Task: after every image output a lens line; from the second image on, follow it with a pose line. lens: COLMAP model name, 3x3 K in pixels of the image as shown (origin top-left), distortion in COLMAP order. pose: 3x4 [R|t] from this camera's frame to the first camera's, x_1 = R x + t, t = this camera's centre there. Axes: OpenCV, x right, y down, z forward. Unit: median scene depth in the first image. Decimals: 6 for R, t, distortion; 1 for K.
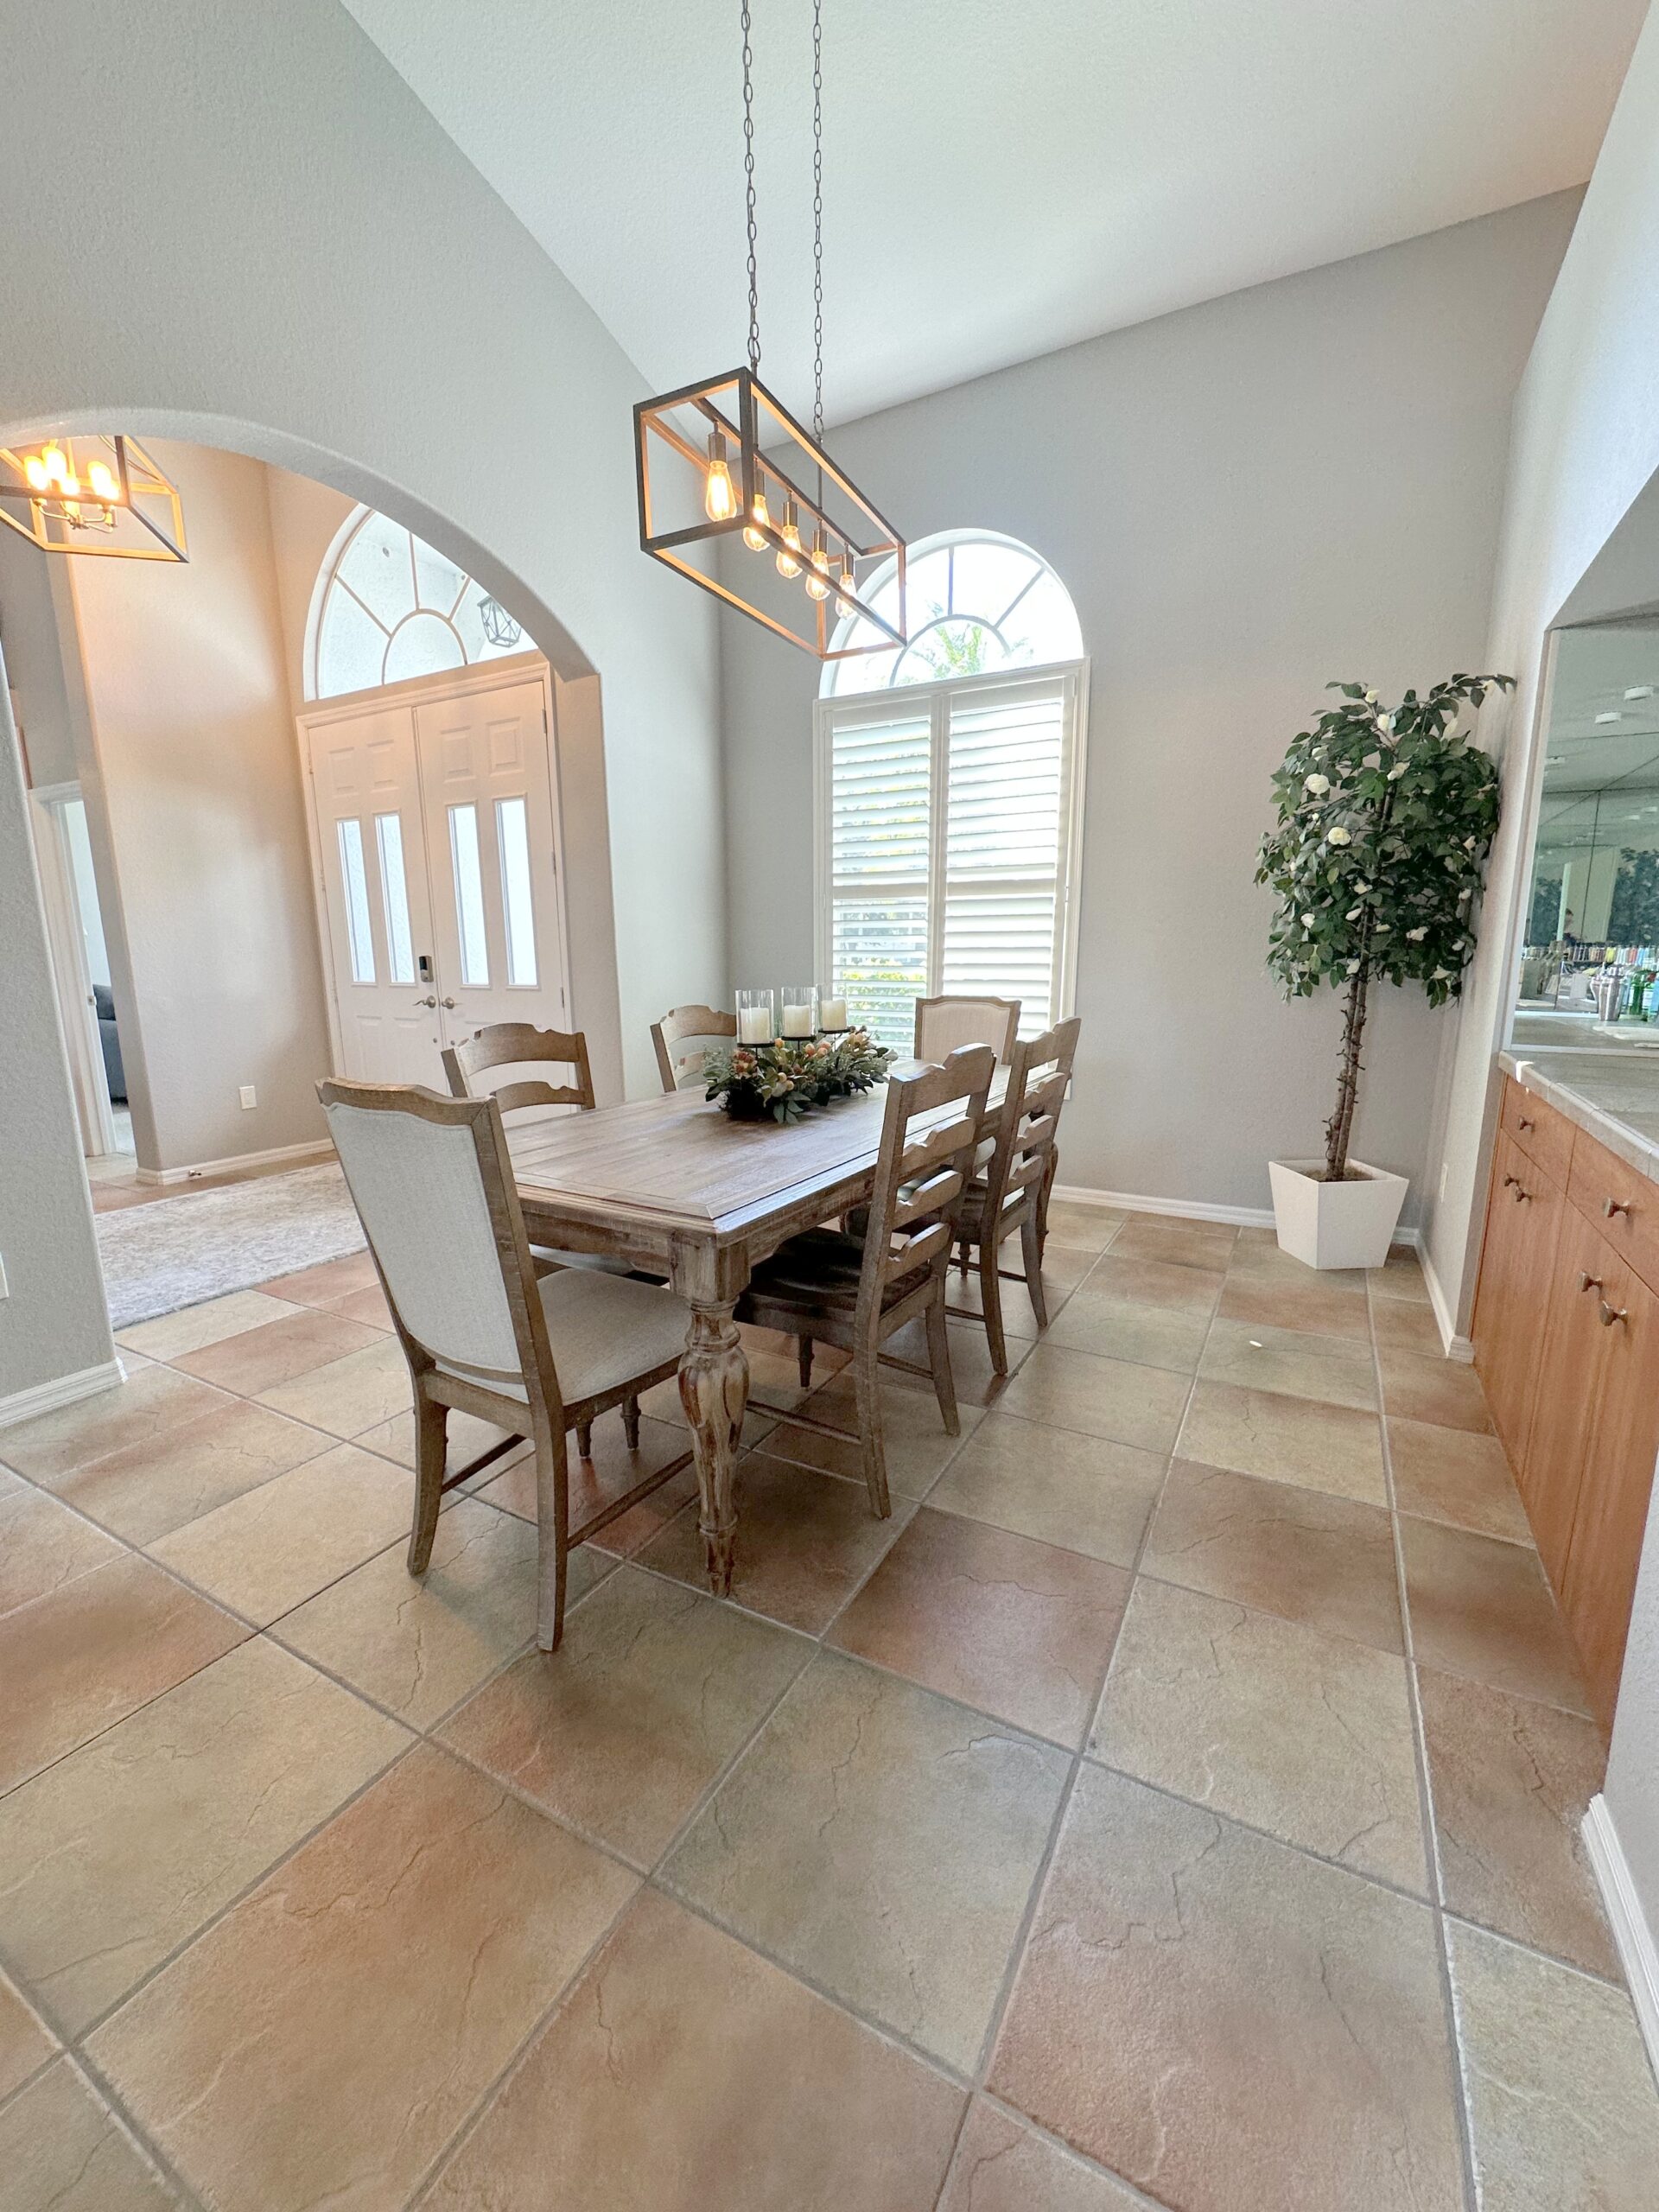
lens RADIAL K [[889.7, 0, 844.0], [0, 889.7, 1103.1], [0, 0, 1]] dist [-0.007774, -0.000069]
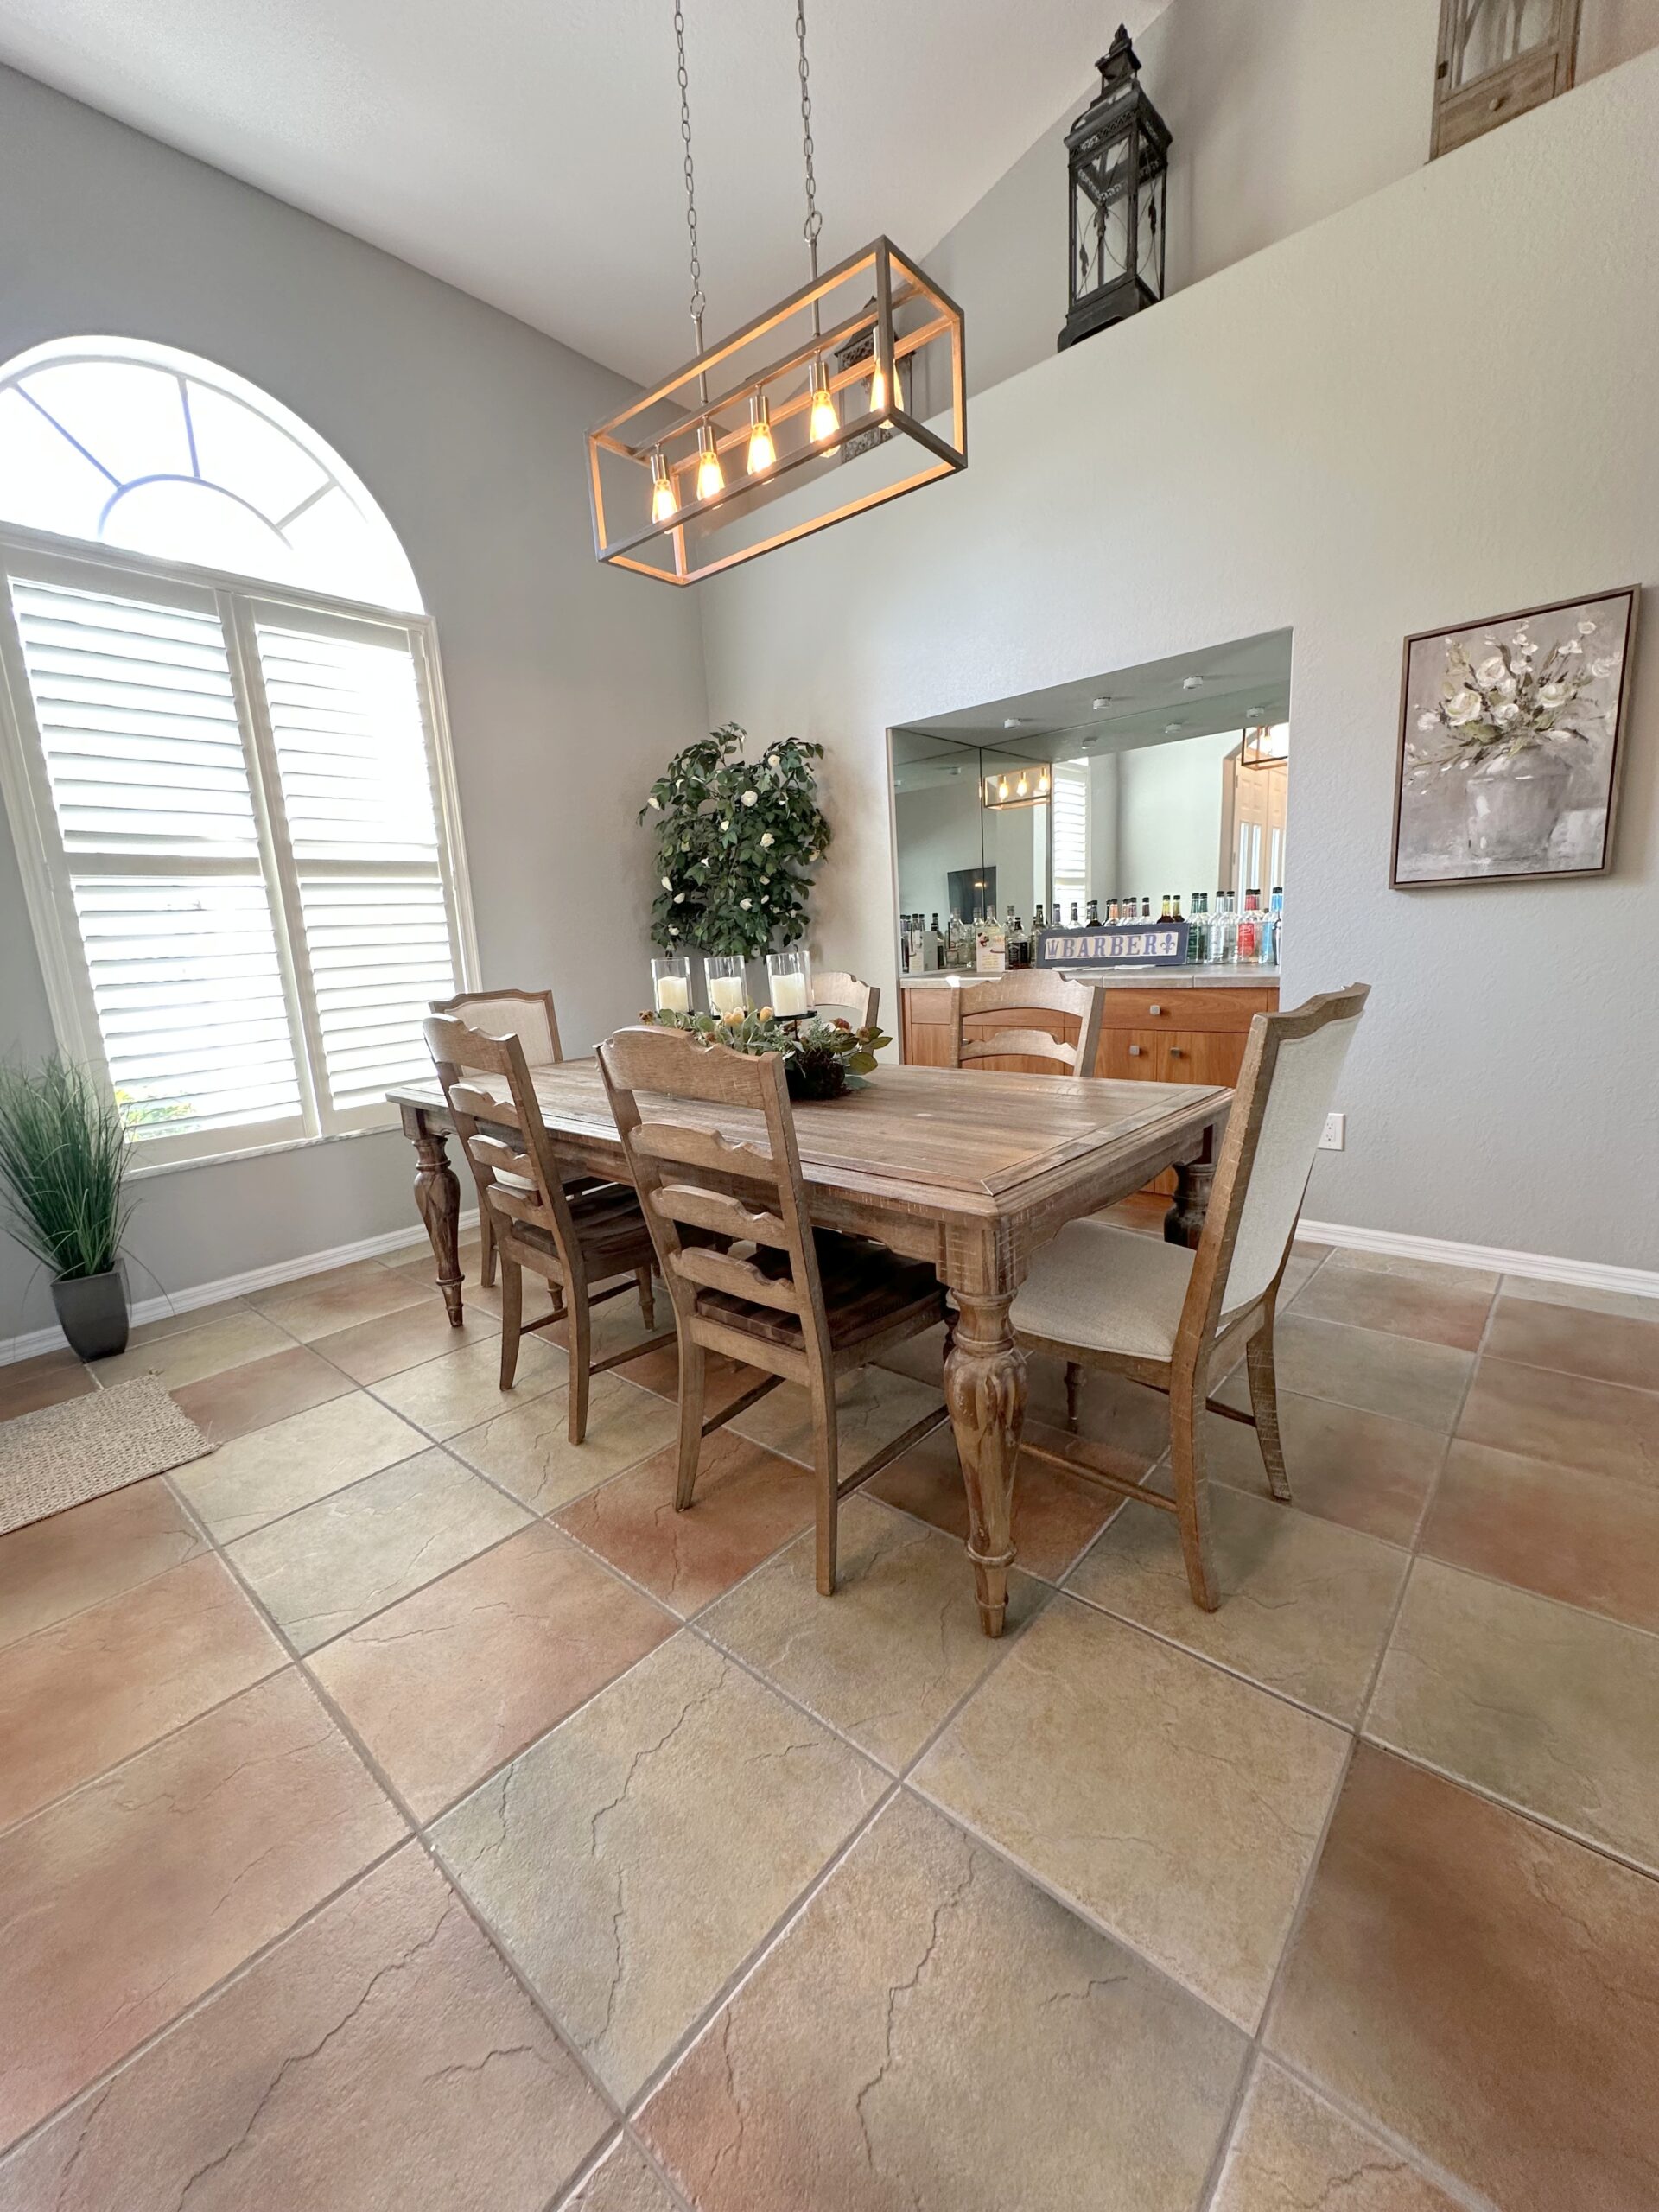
lens RADIAL K [[889.7, 0, 846.9], [0, 889.7, 1101.8], [0, 0, 1]] dist [-0.007774, -0.000069]
pose [[0.209669, -0.186622, 0.959798, -0.552307], [0.234416, 0.962583, 0.135955, -0.050565], [-0.949257, 0.196487, 0.245571, 0.451360]]
